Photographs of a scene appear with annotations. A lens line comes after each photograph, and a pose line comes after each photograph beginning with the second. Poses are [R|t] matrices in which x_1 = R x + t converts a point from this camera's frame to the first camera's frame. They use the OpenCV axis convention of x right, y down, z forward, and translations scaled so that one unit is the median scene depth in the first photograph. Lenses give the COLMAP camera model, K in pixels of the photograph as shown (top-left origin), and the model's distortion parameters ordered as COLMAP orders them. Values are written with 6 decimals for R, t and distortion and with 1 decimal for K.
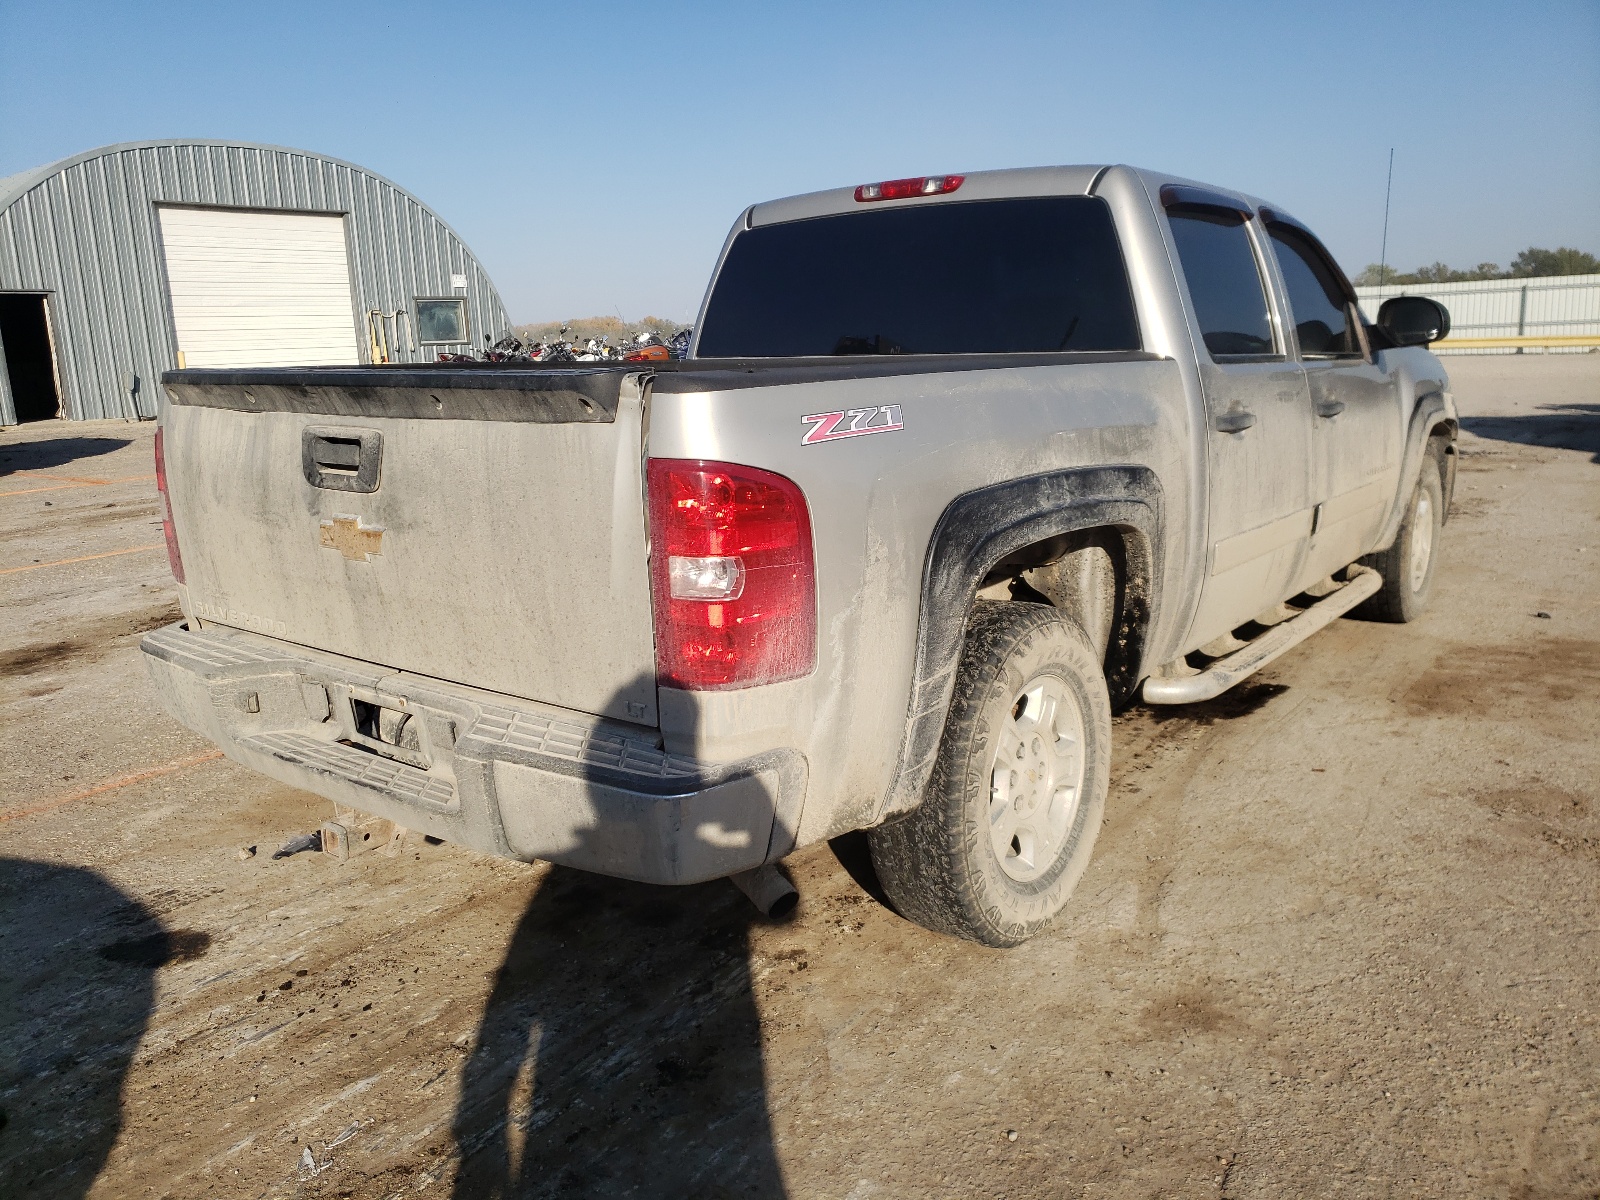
lens RADIAL K [[1227.7, 0, 797.6], [0, 1227.7, 600.9], [0, 0, 1]] dist [0.000830, 0.010633]
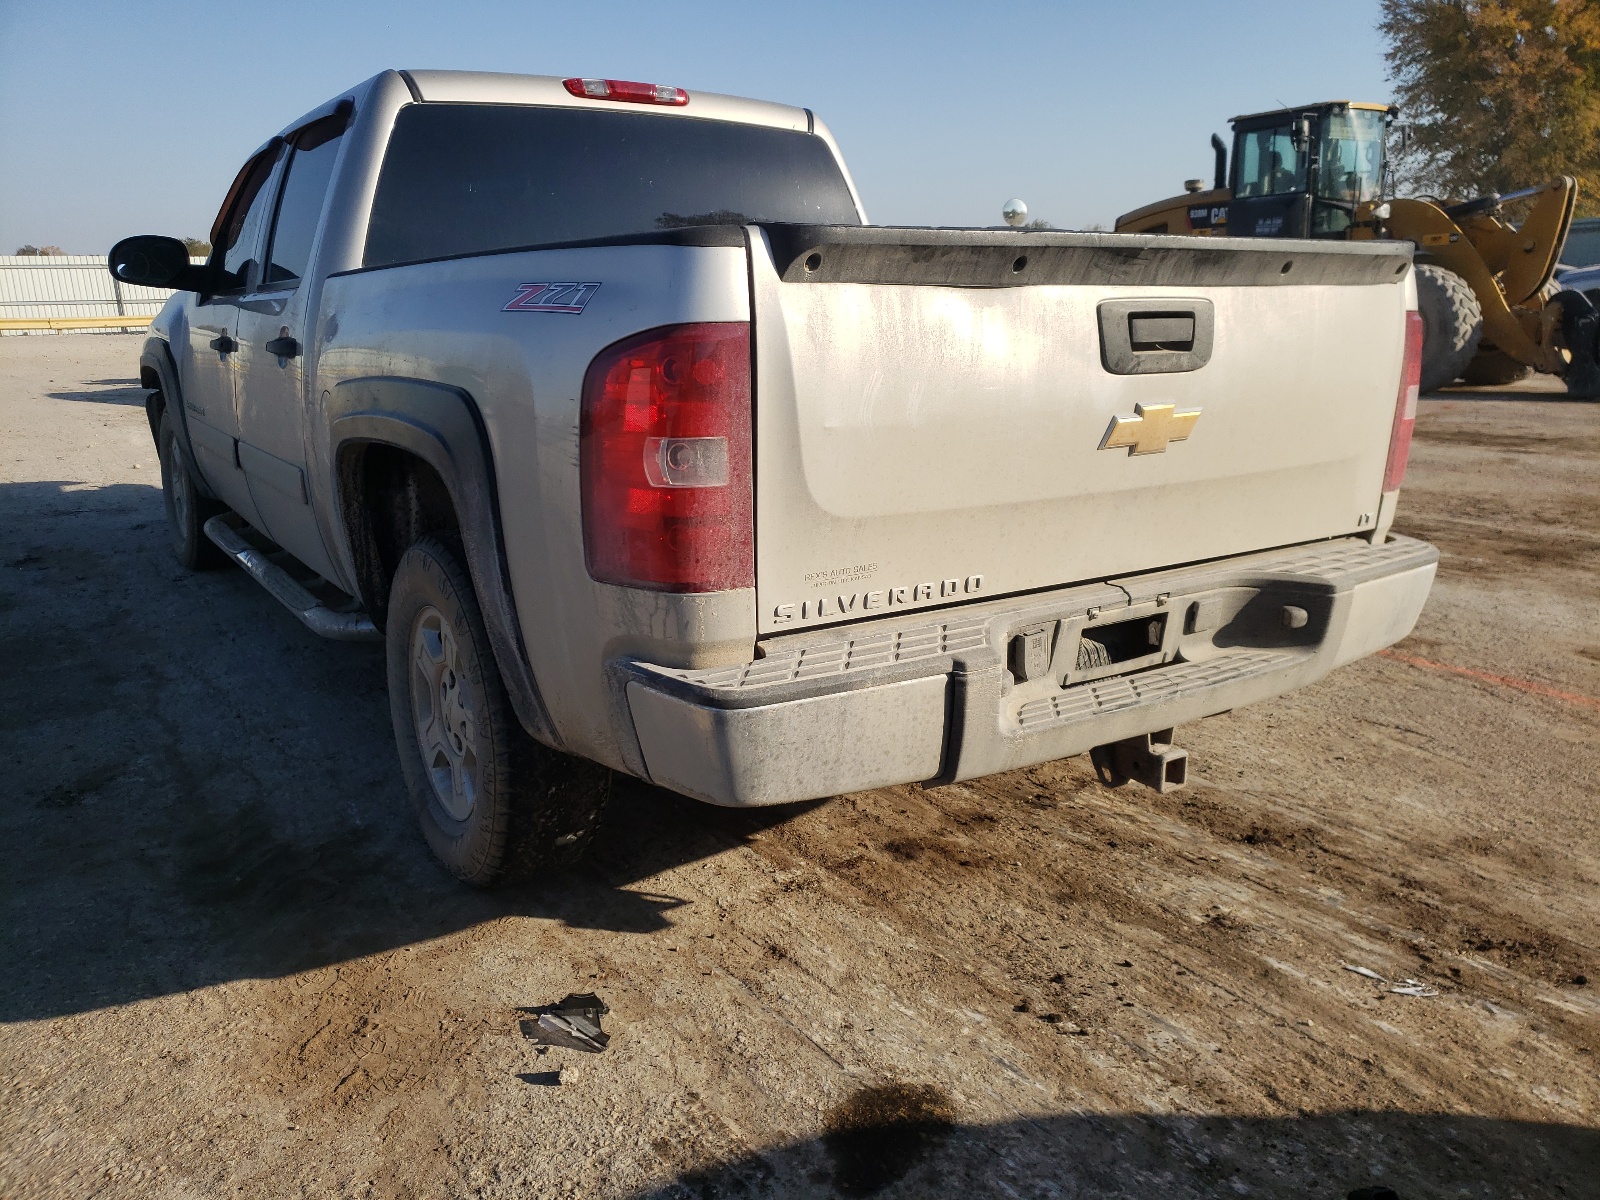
lens RADIAL K [[1227.7, 0, 773.3], [0, 1227.7, 653.1], [0, 0, 1]] dist [0.000830, 0.010633]
pose [[0.329233, -0.236114, 0.914252, -1.159293], [0.199493, 0.963769, 0.177062, -0.094116], [-0.922935, 0.124092, 0.364408, 0.852225]]
